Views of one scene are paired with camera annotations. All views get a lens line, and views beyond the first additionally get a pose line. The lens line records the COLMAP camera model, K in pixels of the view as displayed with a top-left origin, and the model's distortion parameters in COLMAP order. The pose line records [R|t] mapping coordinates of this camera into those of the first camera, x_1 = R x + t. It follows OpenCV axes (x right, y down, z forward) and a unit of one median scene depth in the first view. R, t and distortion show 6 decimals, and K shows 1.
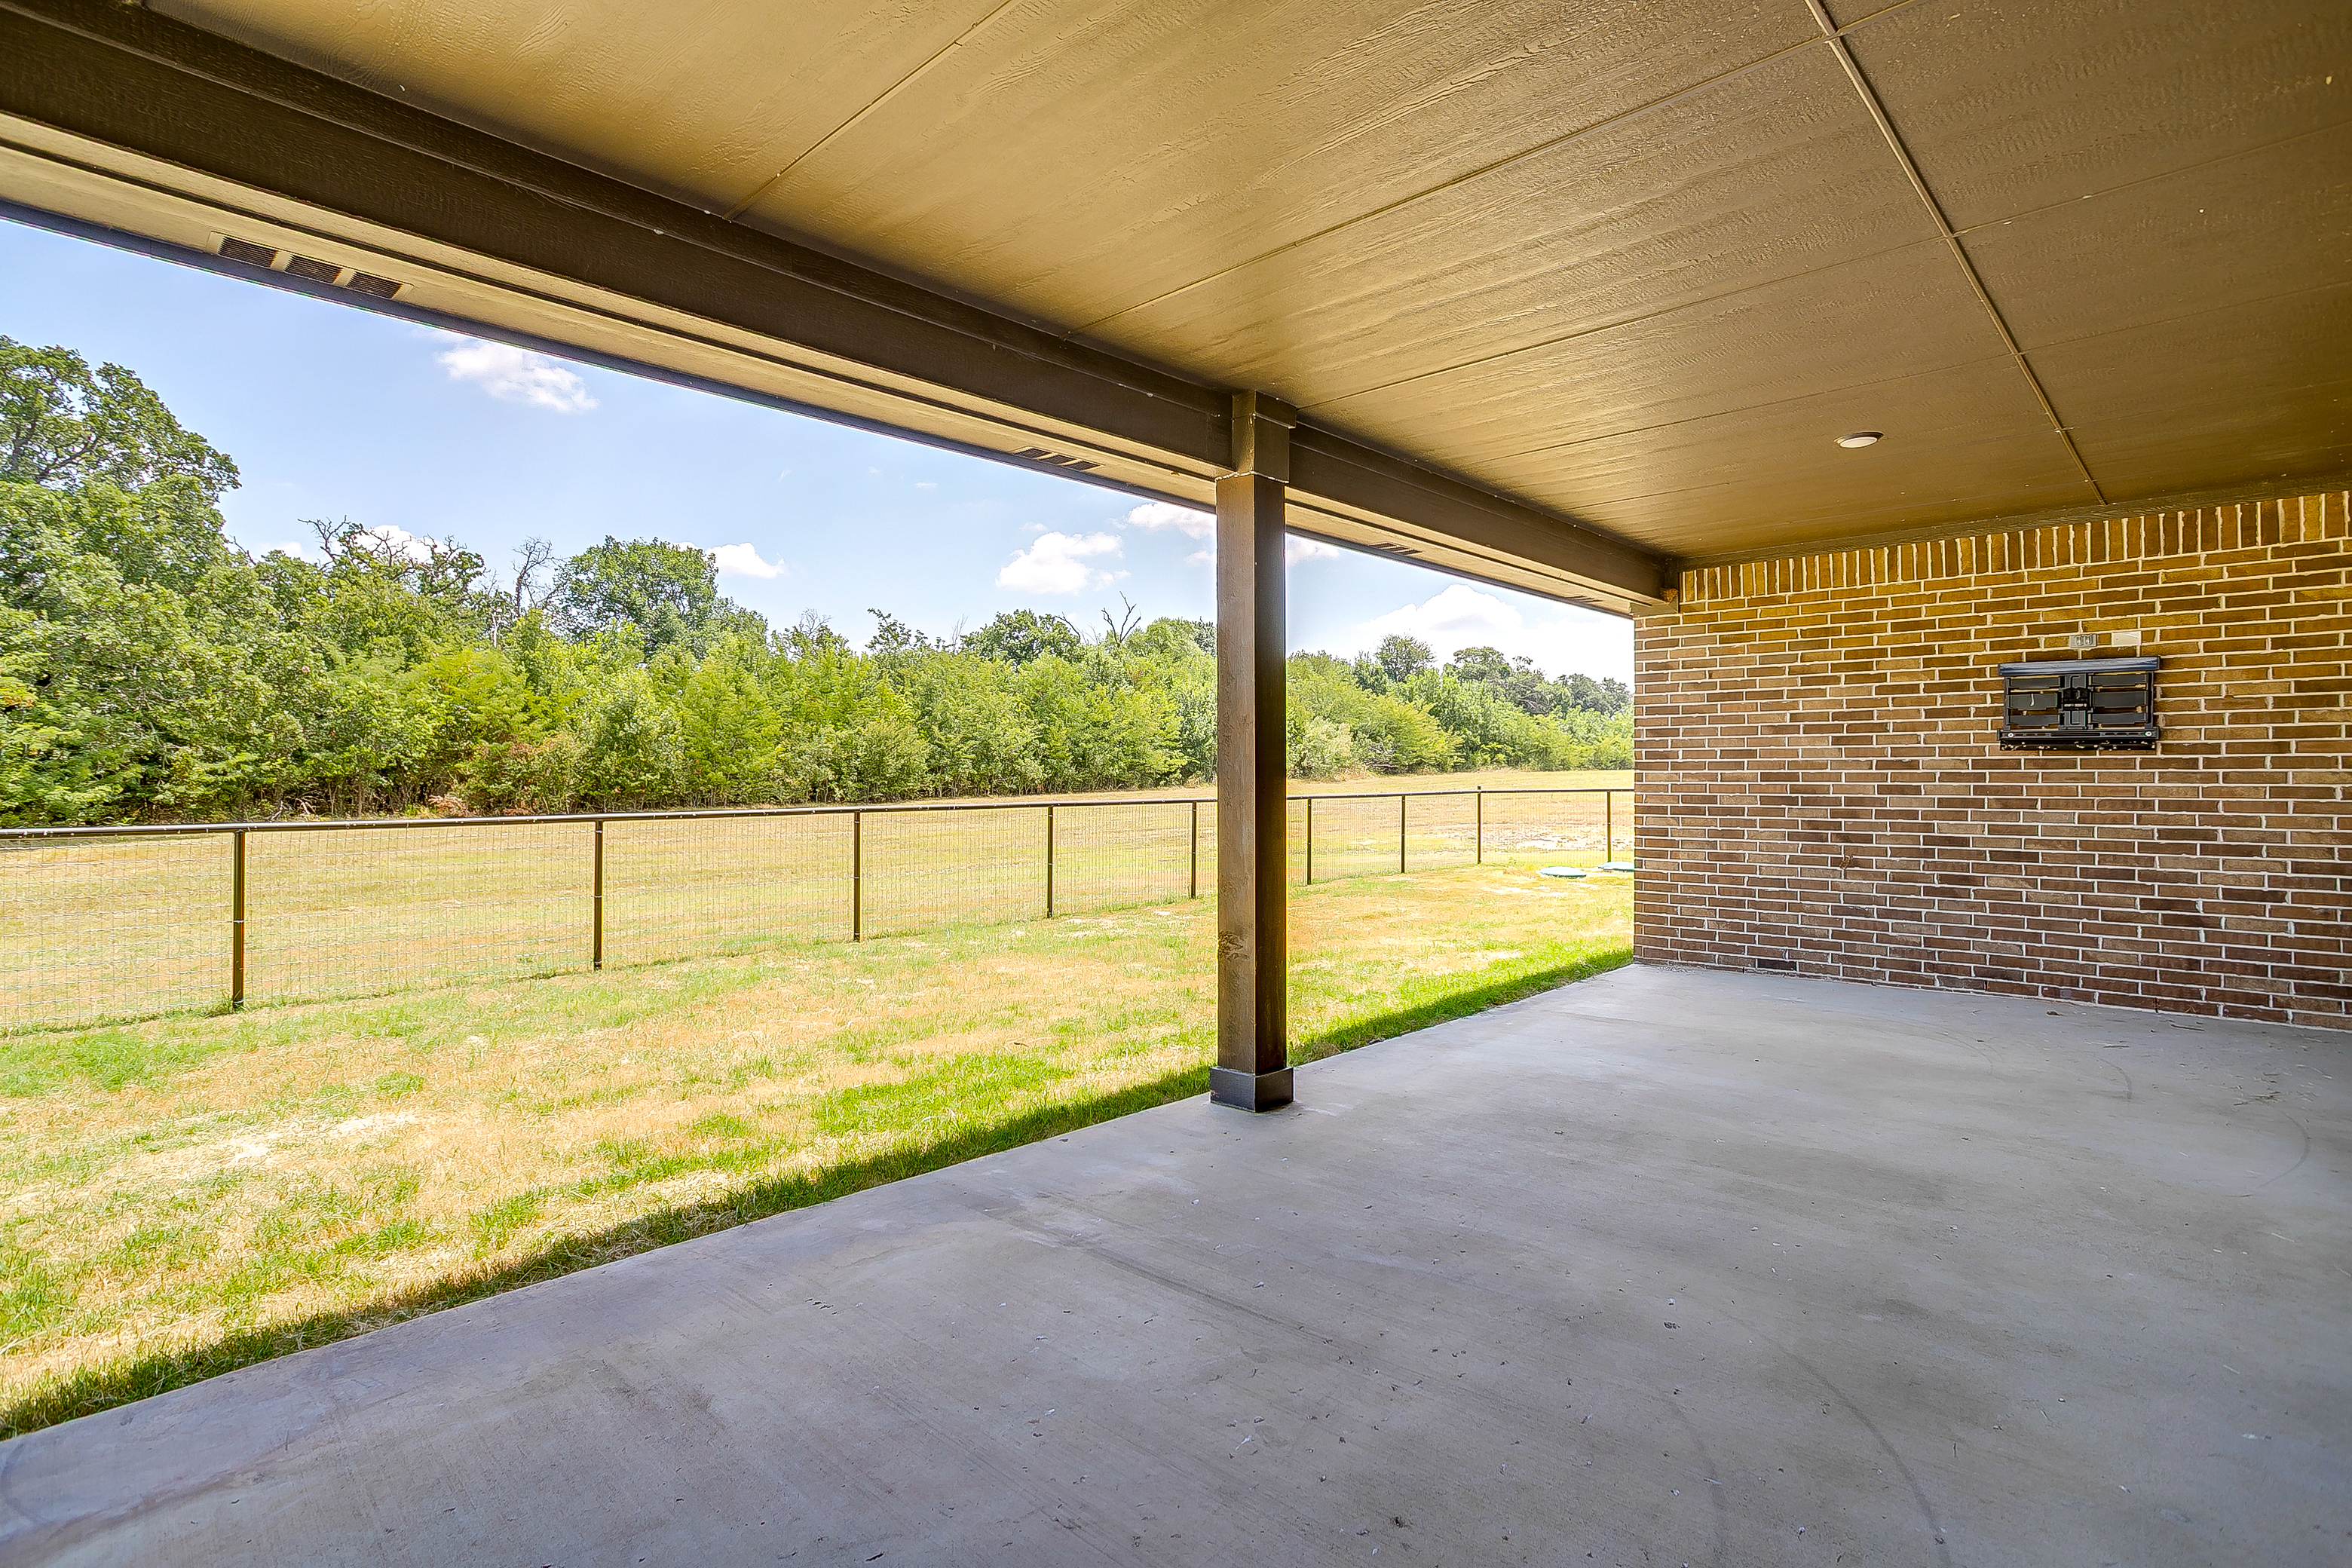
lens RADIAL K [[1154.7, 0, 1162.9], [0, 1154.7, 777.1], [0, 0, 1]] dist [-0.038479, 0.020915]
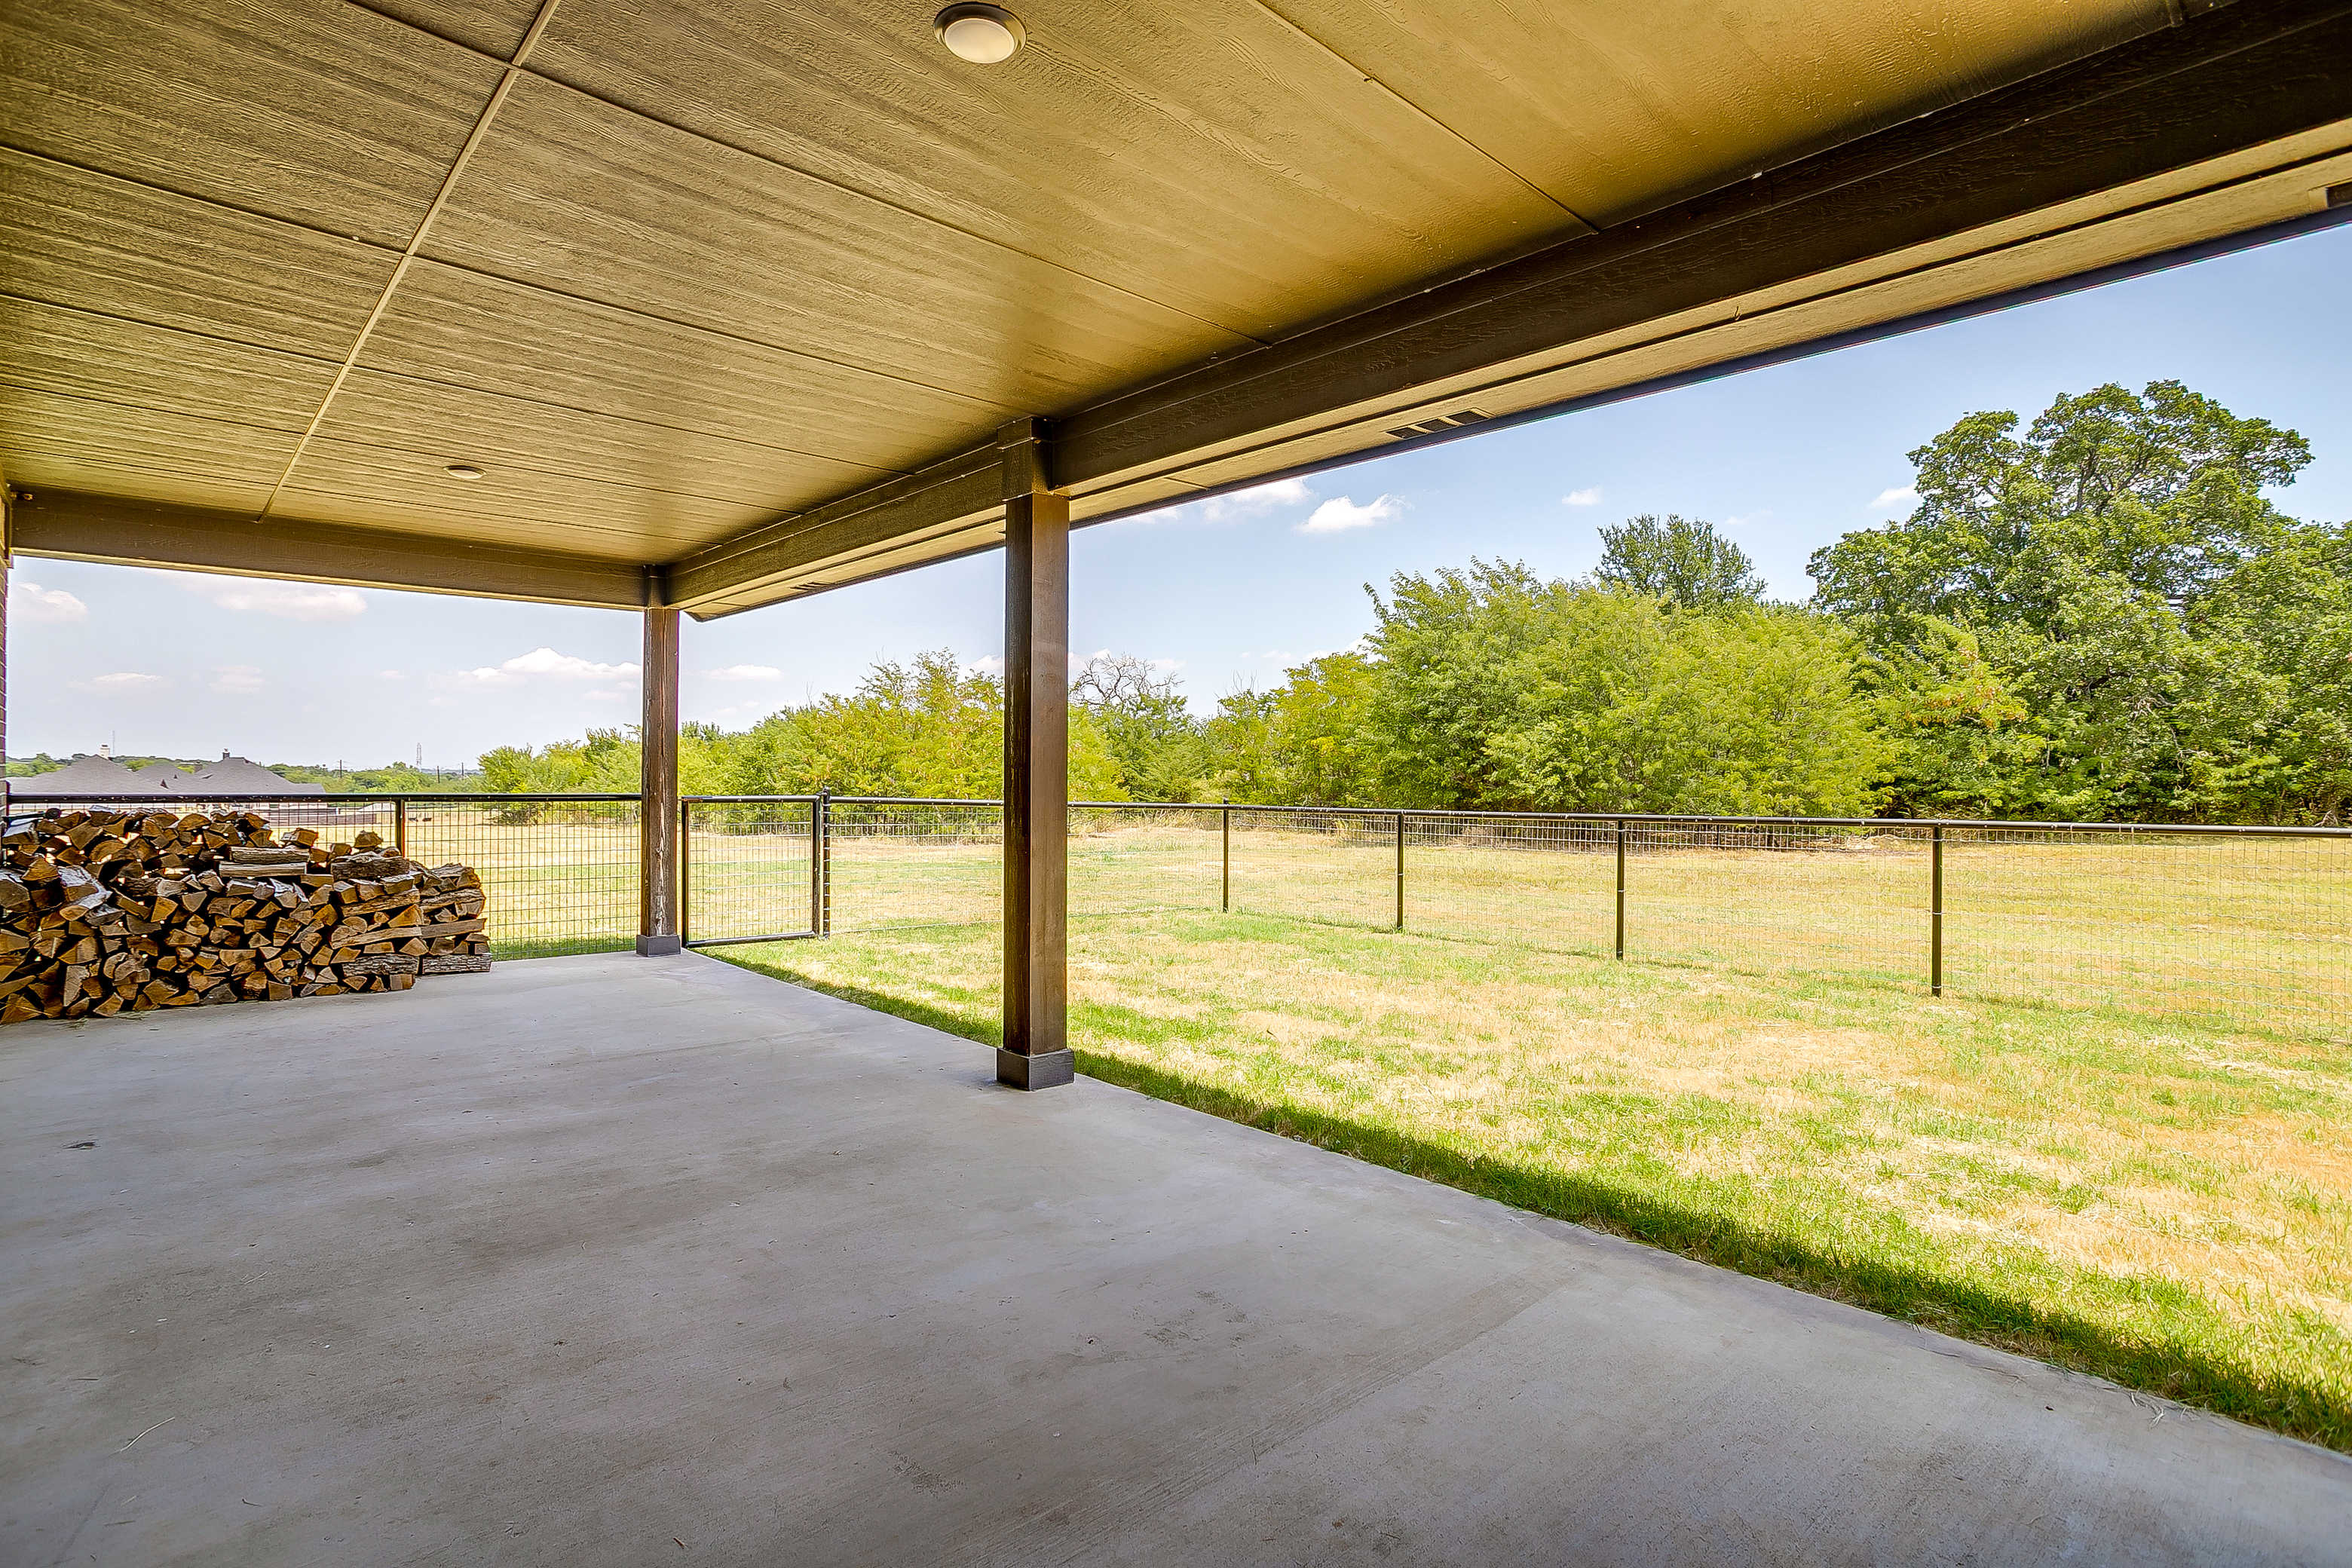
lens RADIAL K [[1154.7, 0, 1162.9], [0, 1154.7, 777.1], [0, 0, 1]] dist [-0.038479, 0.020915]
pose [[-0.061697, -0.000577, -0.998095, 0.744080], [-0.004321, 0.999991, -0.000311, -0.001018], [0.998086, 0.004294, -0.061699, 0.772930]]
